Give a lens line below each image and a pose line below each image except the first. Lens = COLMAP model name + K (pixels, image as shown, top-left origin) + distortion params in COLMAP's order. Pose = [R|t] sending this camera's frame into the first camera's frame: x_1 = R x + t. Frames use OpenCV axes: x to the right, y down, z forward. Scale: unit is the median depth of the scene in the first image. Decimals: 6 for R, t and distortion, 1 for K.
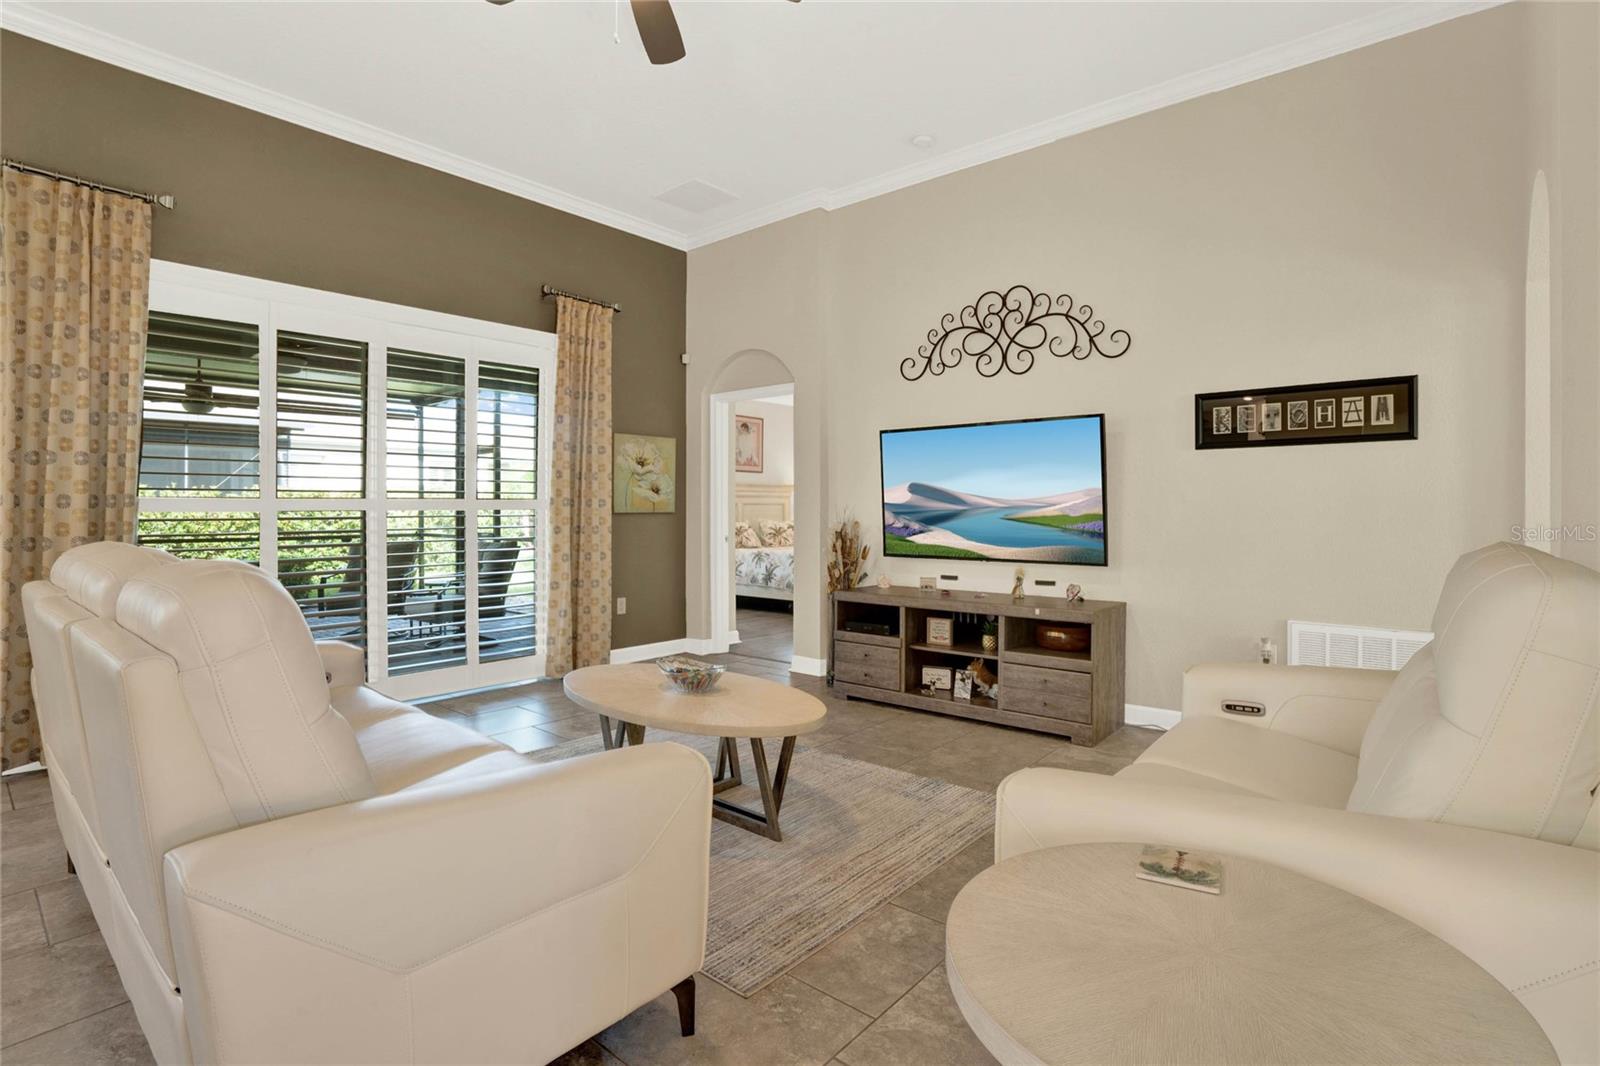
lens RADIAL K [[767.4, 0, 807.2], [0, 767.4, 497.4], [0, 0, 1]] dist [-0.050715, 0.017322]
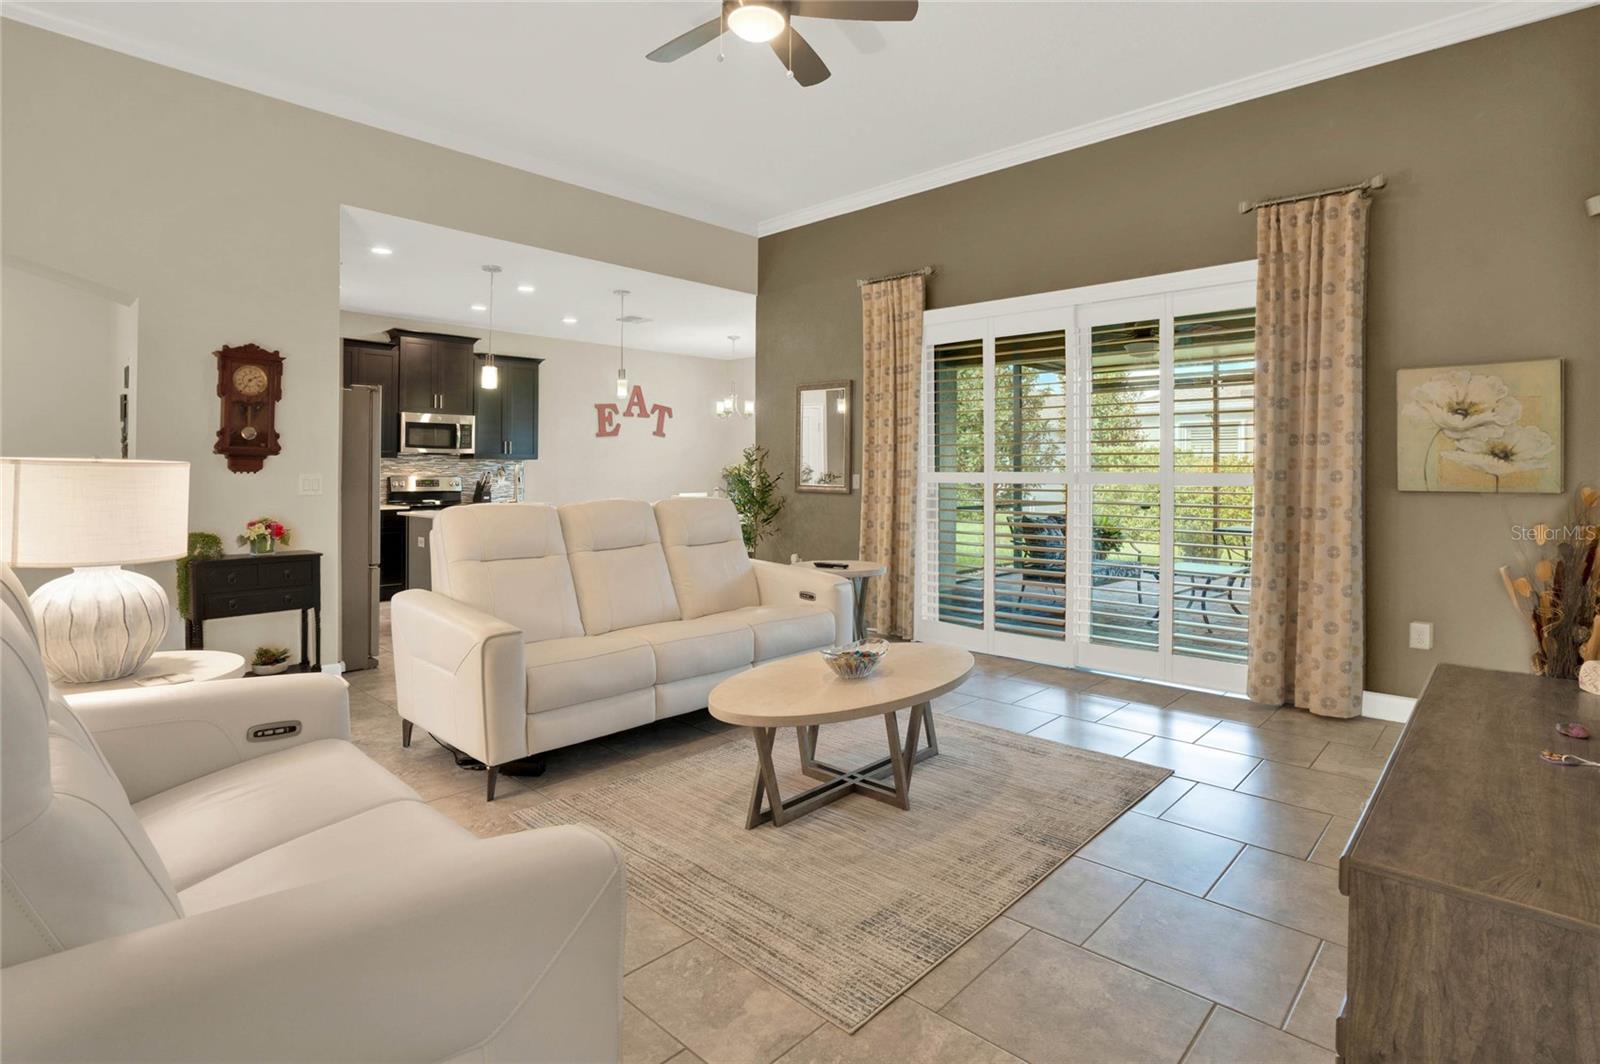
lens RADIAL K [[795.8, 0, 793.5], [0, 795.8, 462.0], [0, 0, 1]] dist [-0.034454, 0.003906]
pose [[-0.059379, -0.011697, -0.998167, 0.532680], [0.011291, 0.999860, -0.012389, -0.003028], [0.998172, -0.012006, -0.059239, 0.612987]]
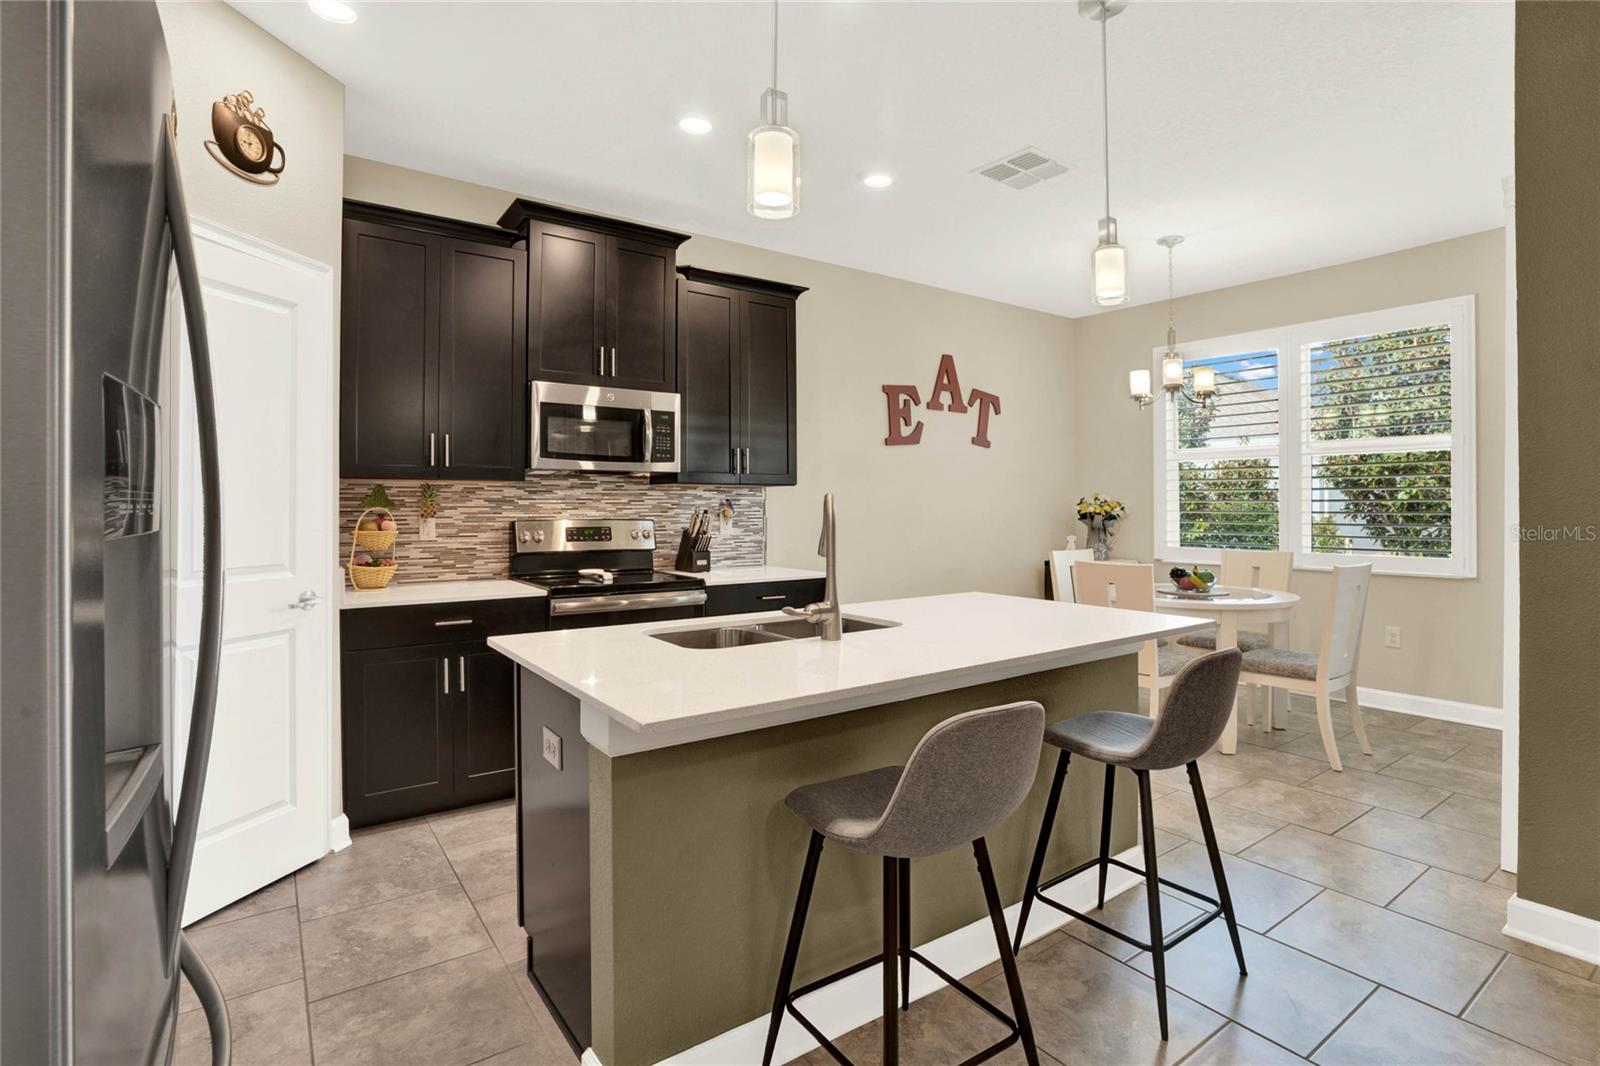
lens RADIAL K [[767.4, 0, 790.7], [0, 767.4, 512.2], [0, 0, 1]] dist [-0.050715, 0.017322]
pose [[-0.268537, 0.009084, -0.963226, -0.416360], [0.012454, 0.999905, 0.005958, -0.012773], [0.963189, -0.010396, -0.268625, 0.138135]]
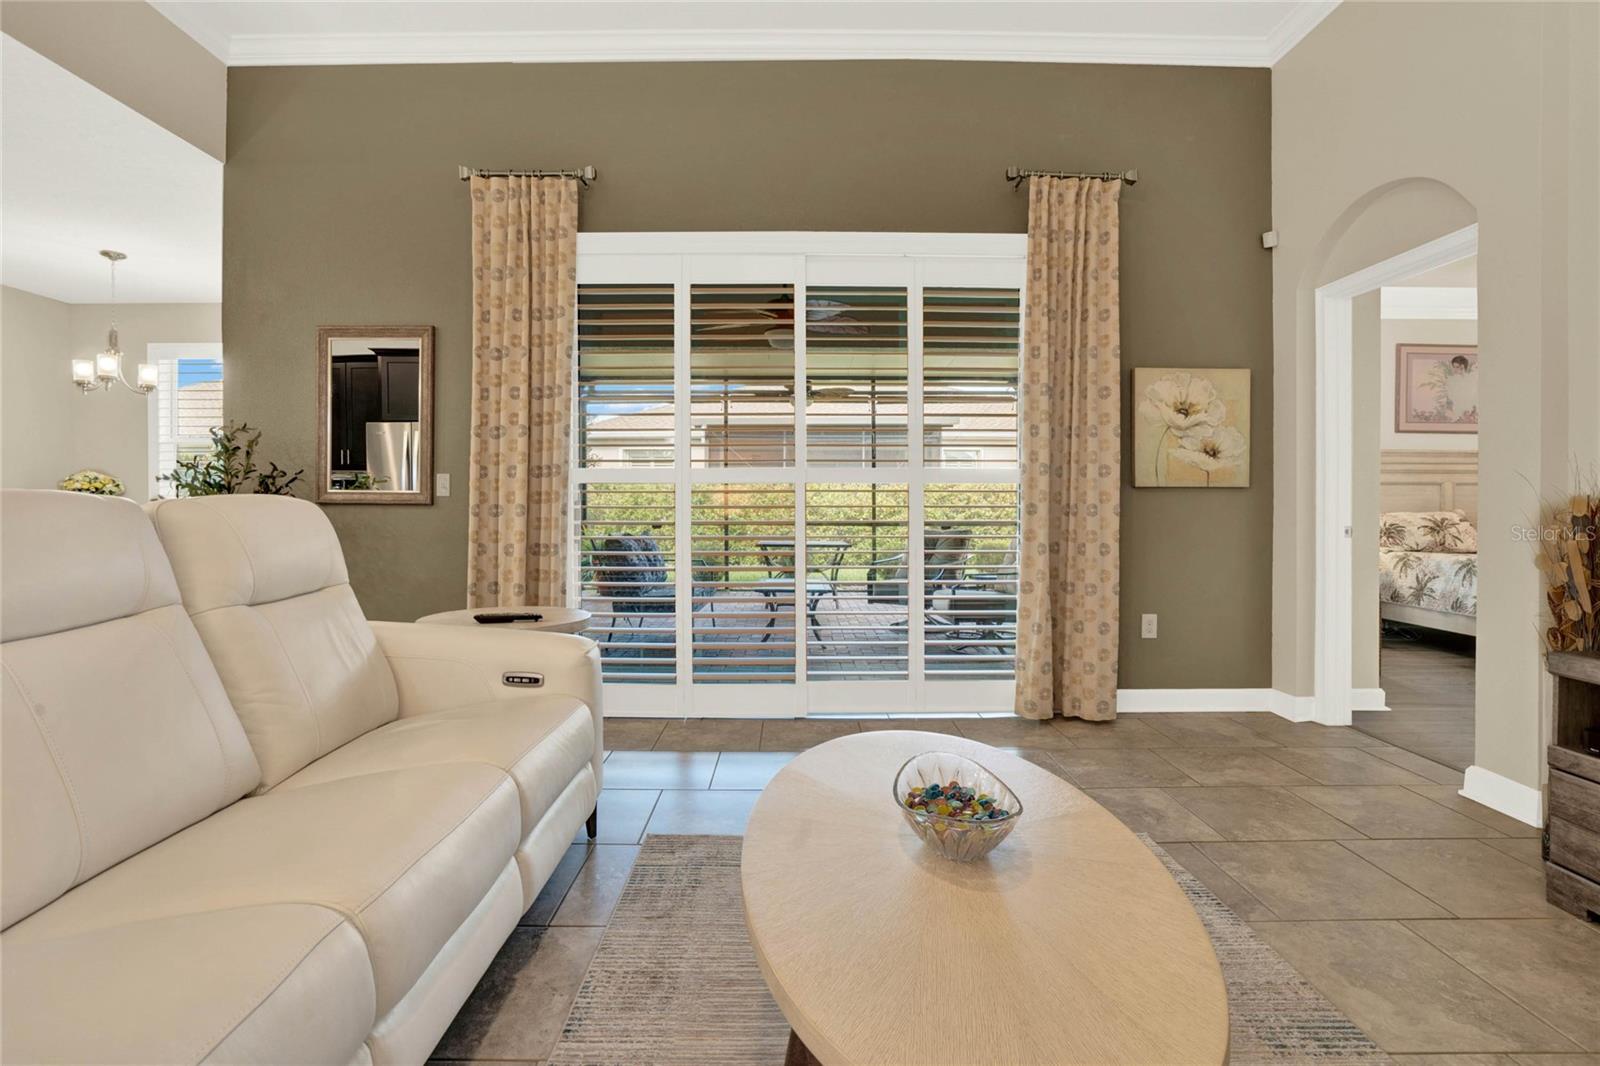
lens RADIAL K [[767.4, 0, 799.0], [0, 767.4, 512.6], [0, 0, 1]] dist [-0.050715, 0.017322]
pose [[0.646720, 0.009479, -0.762668, 0.077981], [0.009870, 0.999735, 0.020795, 0.030441], [0.762664, -0.020976, 0.646455, 0.405328]]
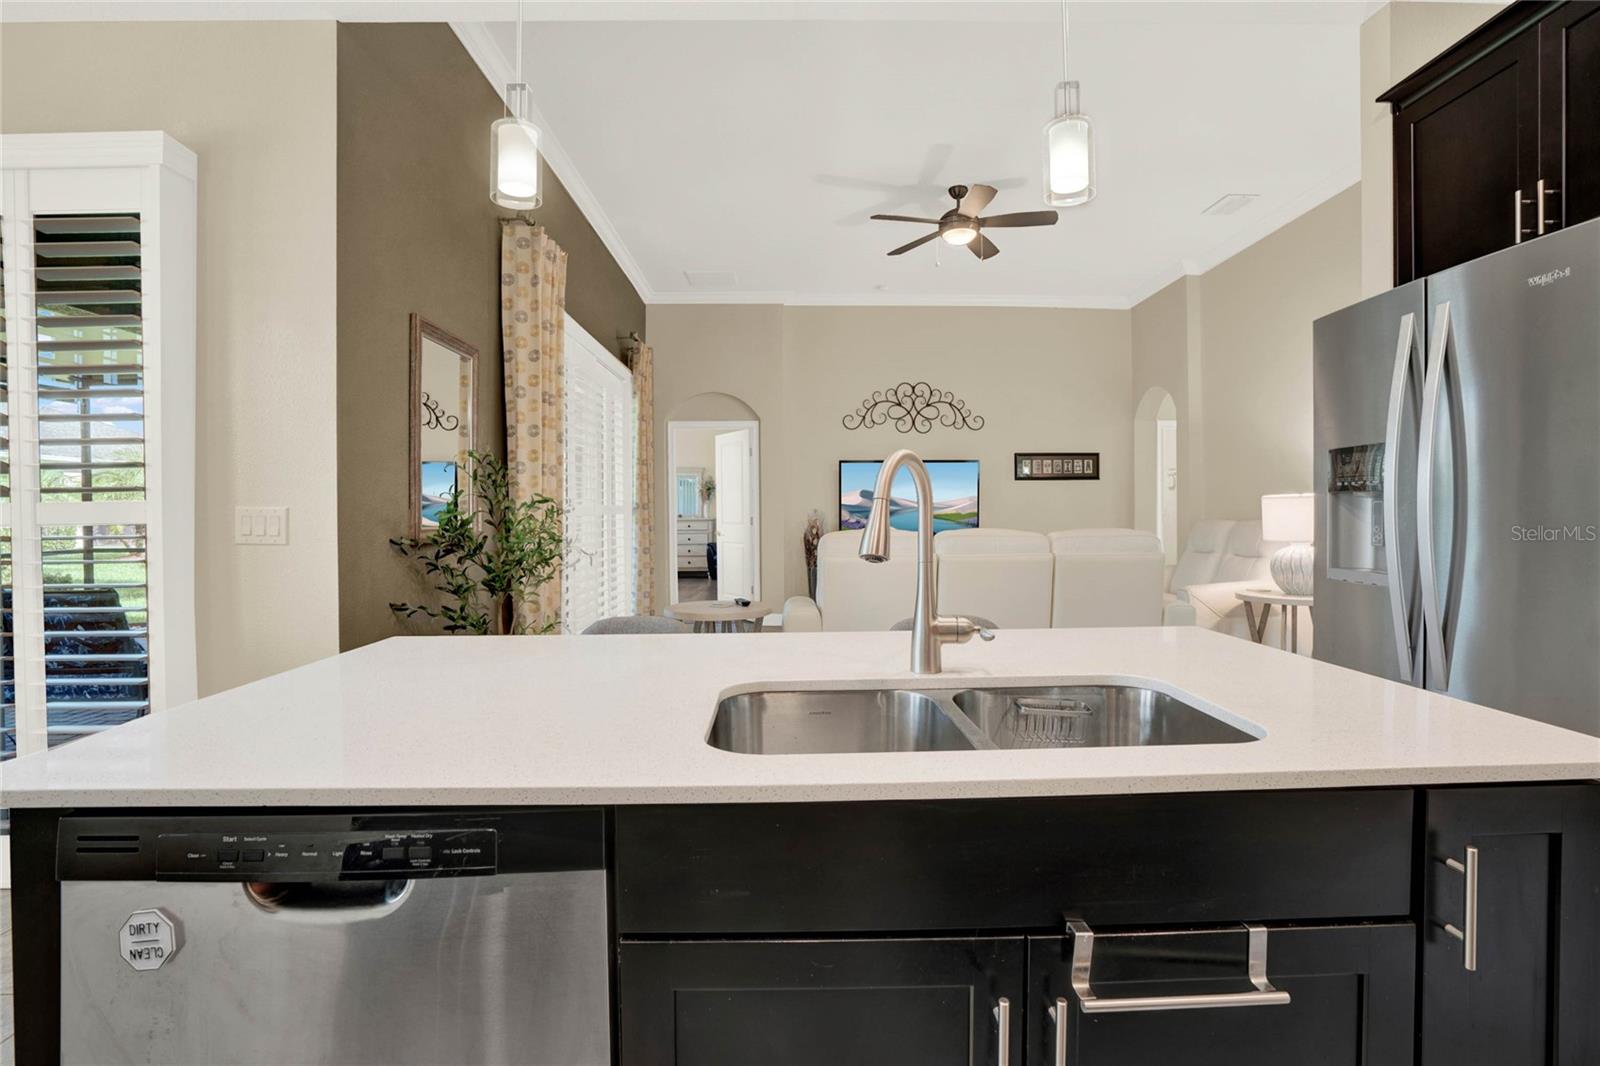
lens RADIAL K [[767.4, 0, 799.5], [0, 767.4, 517.6], [0, 0, 1]] dist [-0.050715, 0.017322]
pose [[0.753879, -0.009709, 0.656942, -1.046832], [-0.004921, 0.999779, 0.020423, -0.001491], [-0.656995, -0.018629, 0.753665, -0.140119]]
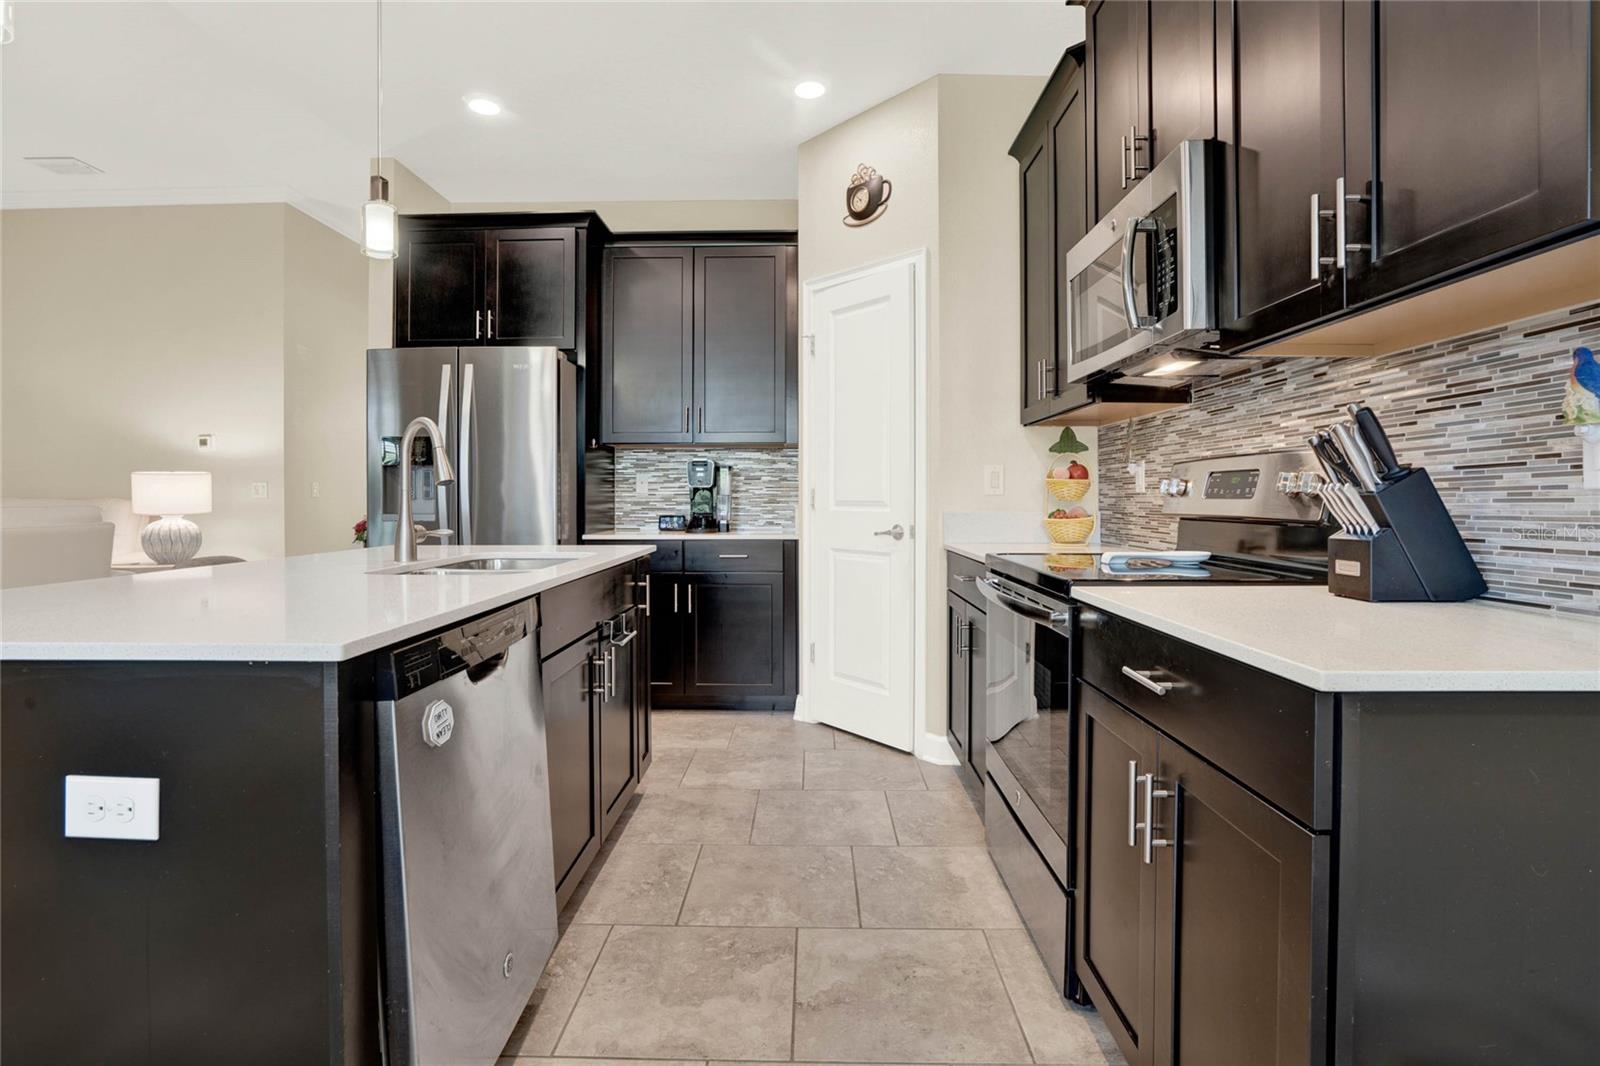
lens RADIAL K [[767.4, 0, 813.1], [0, 767.4, 499.8], [0, 0, 1]] dist [-0.050715, 0.017322]
pose [[-0.634022, 0.000776, 0.773315, -1.319710], [-0.007838, 0.999942, -0.007429, 0.026290], [-0.773275, -0.010772, -0.633979, 0.141627]]
